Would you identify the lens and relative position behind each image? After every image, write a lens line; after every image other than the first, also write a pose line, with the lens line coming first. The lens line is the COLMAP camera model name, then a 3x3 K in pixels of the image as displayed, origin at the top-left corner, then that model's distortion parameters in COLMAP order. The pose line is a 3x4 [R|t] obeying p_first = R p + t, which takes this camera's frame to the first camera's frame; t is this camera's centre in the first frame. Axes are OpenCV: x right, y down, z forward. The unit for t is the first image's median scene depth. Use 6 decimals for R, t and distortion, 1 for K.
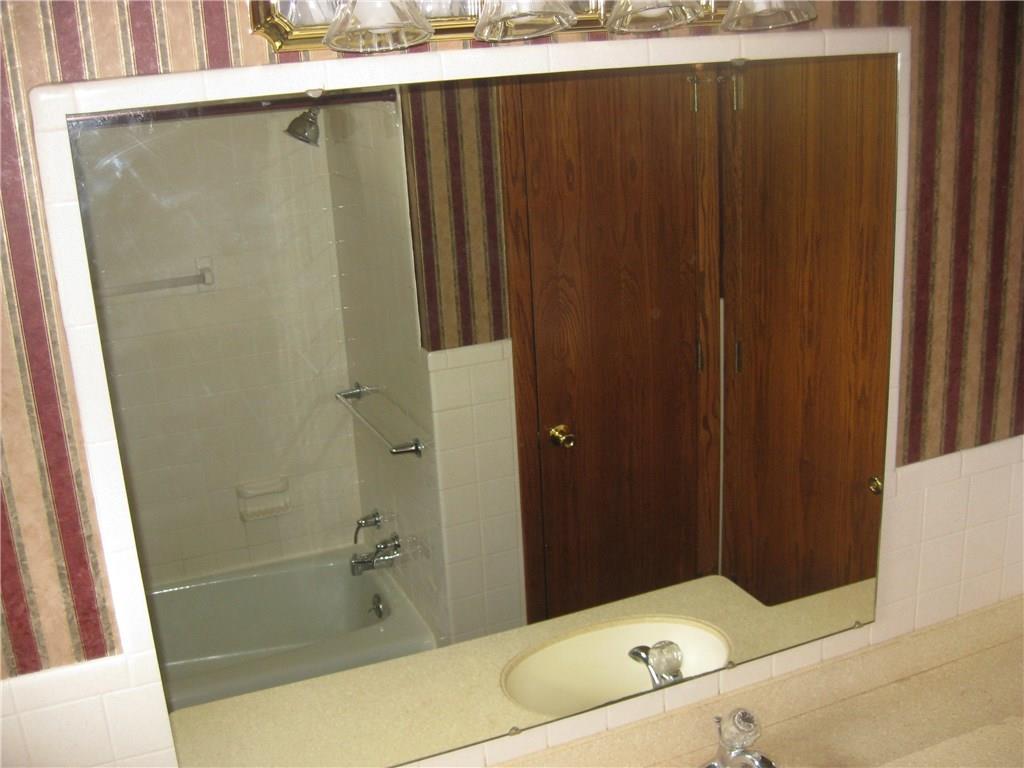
lens RADIAL K [[1119.7, 0, 512.0], [0, 1119.7, 384.0], [0, 0, 1]] dist [-0.174667, 0.122448]
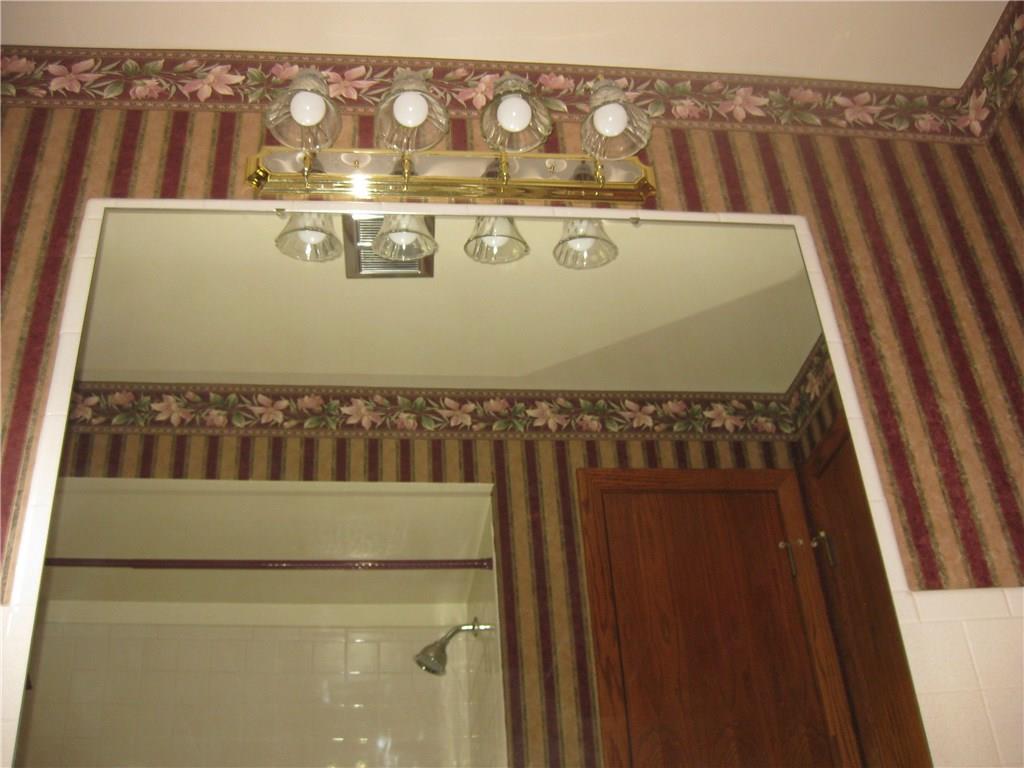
lens RADIAL K [[1163.5, 0, 536.2], [0, 1163.5, 383.6], [0, 0, 1]] dist [-0.176146, 0.036845]
pose [[0.961495, -0.162814, -0.221400, 0.296289], [-0.071519, 0.629620, -0.773604, 0.690124], [0.265352, 0.759651, 0.593733, 0.277875]]
